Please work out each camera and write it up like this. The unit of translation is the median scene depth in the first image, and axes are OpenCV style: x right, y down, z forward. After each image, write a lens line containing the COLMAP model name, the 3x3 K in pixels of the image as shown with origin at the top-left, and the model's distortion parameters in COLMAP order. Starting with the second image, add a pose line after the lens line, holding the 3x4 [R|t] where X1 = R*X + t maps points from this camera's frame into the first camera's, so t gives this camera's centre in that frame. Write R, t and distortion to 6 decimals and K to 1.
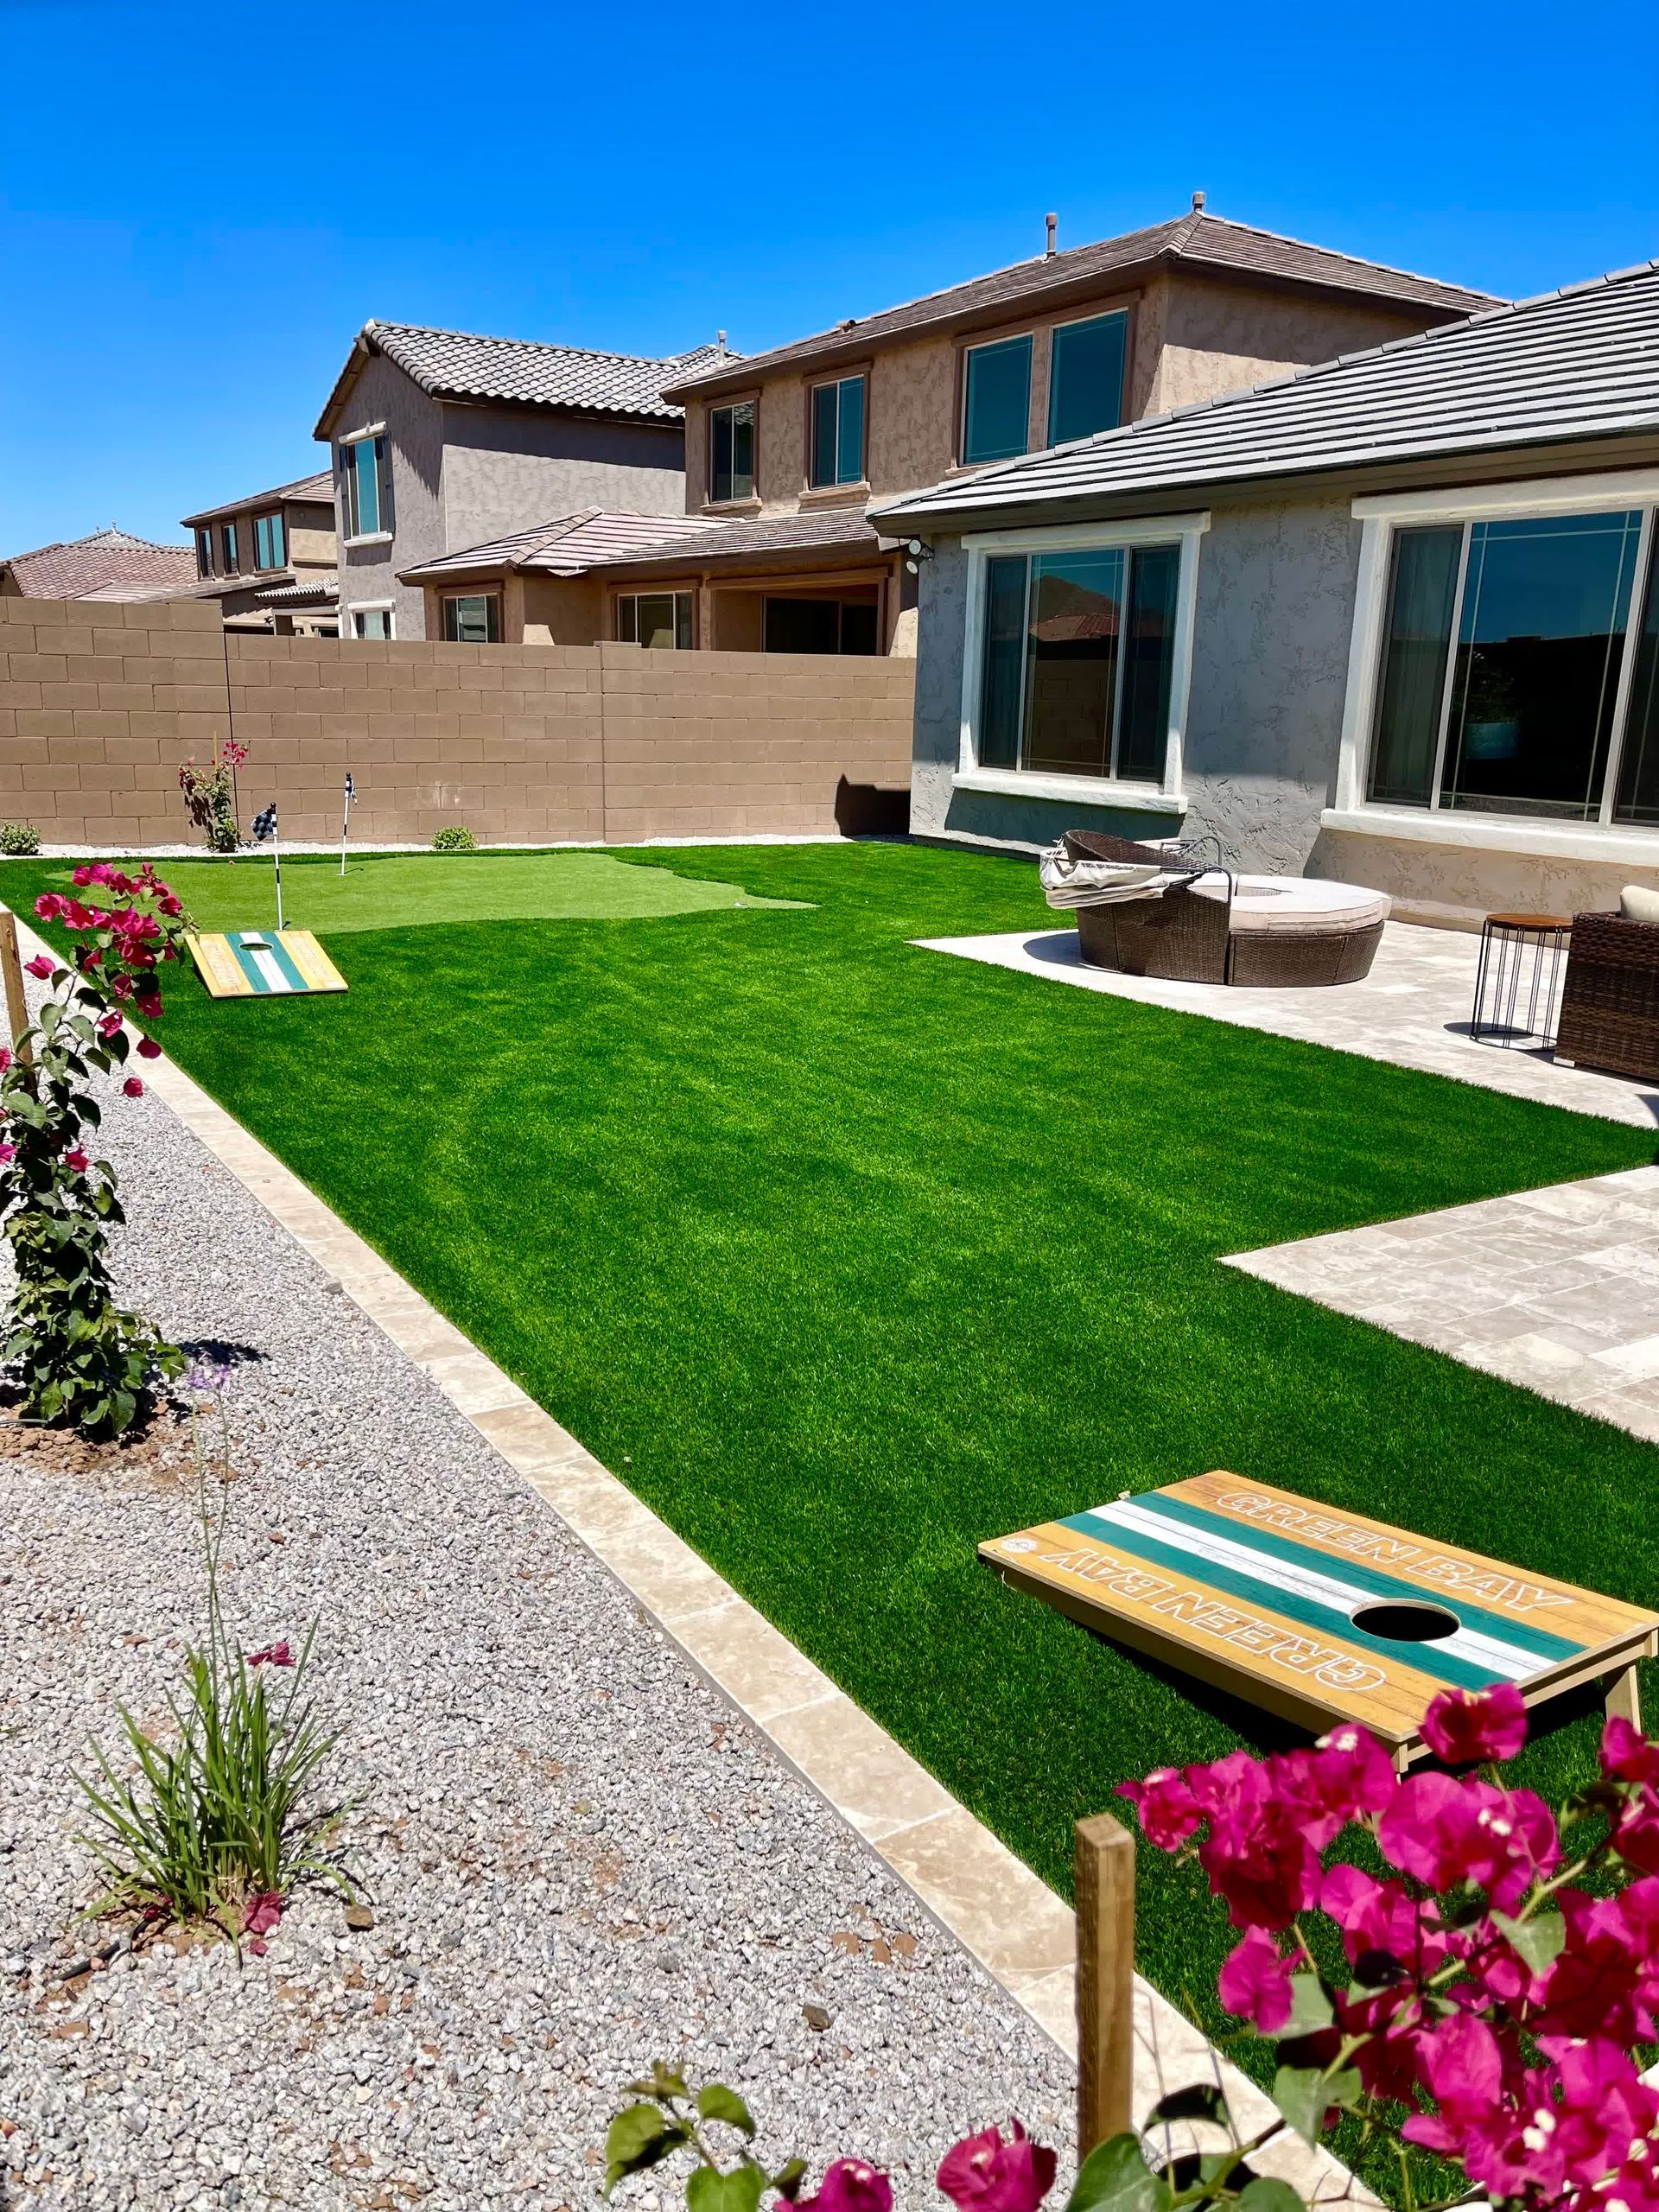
lens RADIAL K [[1579.8, 0, 809.2], [0, 1579.8, 1106.8], [0, 0, 1]] dist [0.003651, 0.000443]
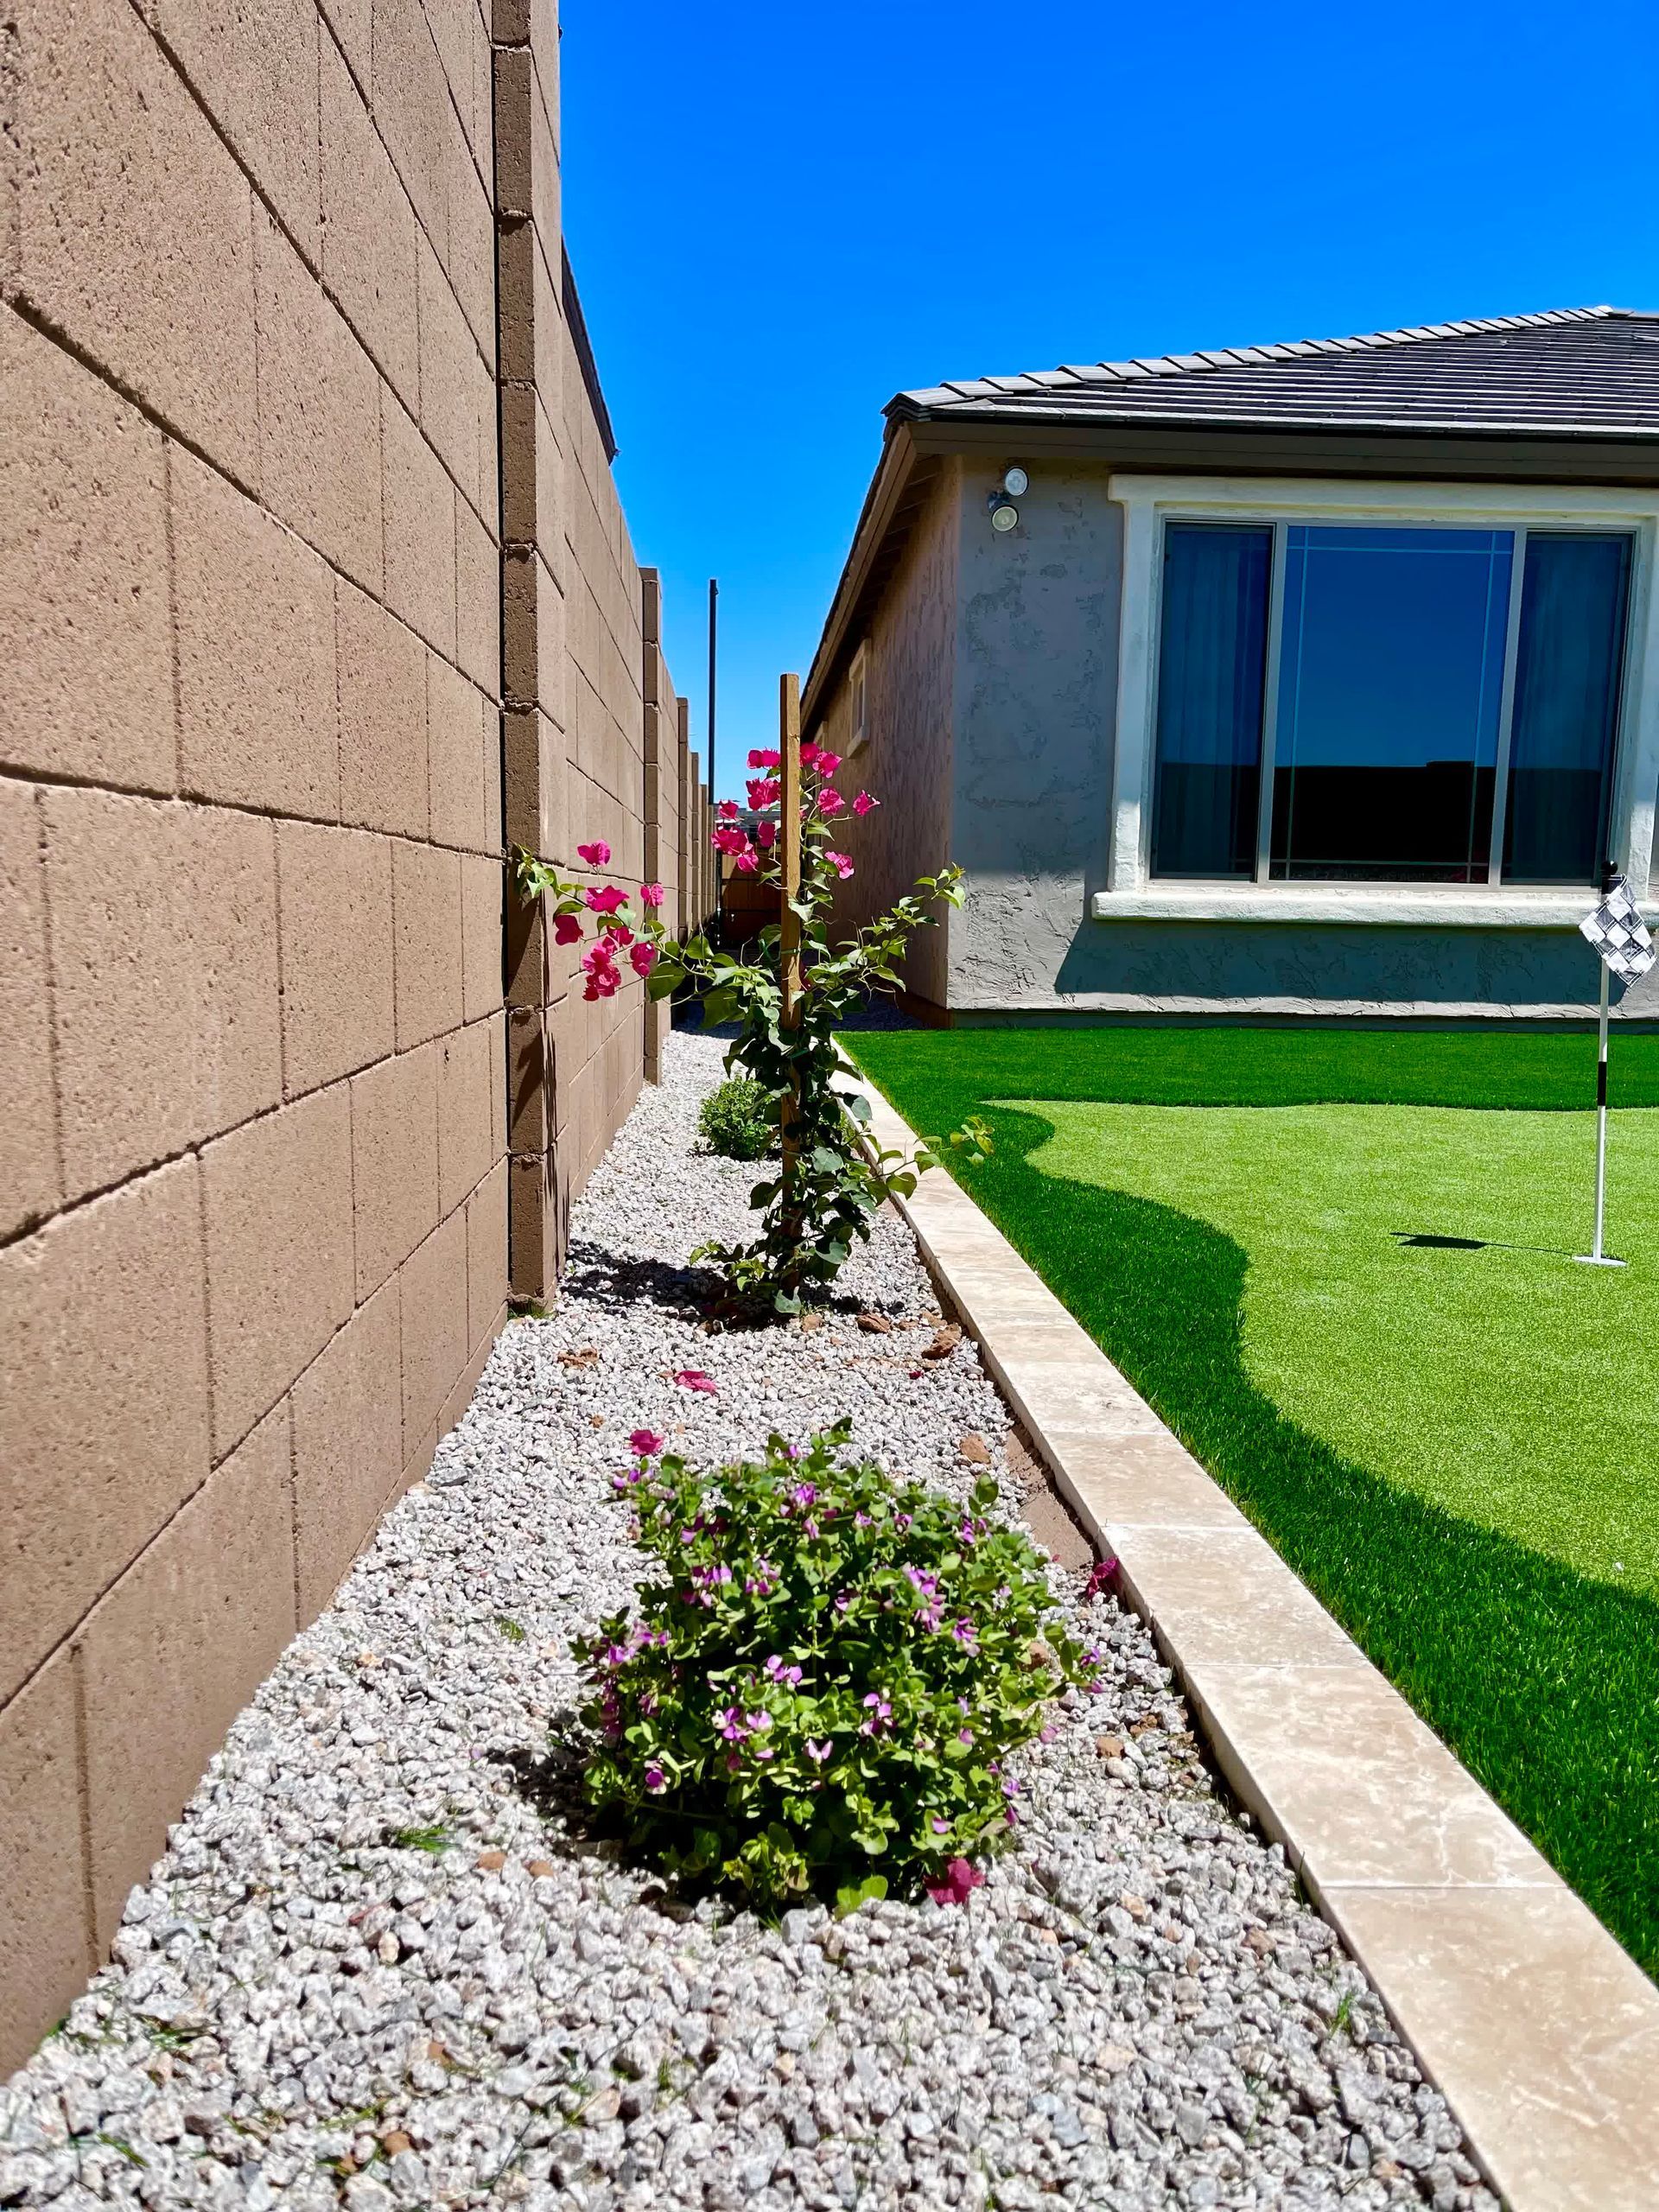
lens RADIAL K [[1820.2, 0, 829.5], [0, 1820.2, 1106.0], [0, 0, 1]] dist [0.000291, 0.000018]
pose [[0.480174, -0.191848, 0.855937, -0.524939], [0.220525, 0.970852, 0.093892, -0.220339], [-0.849000, 0.143671, 0.508485, 0.765889]]
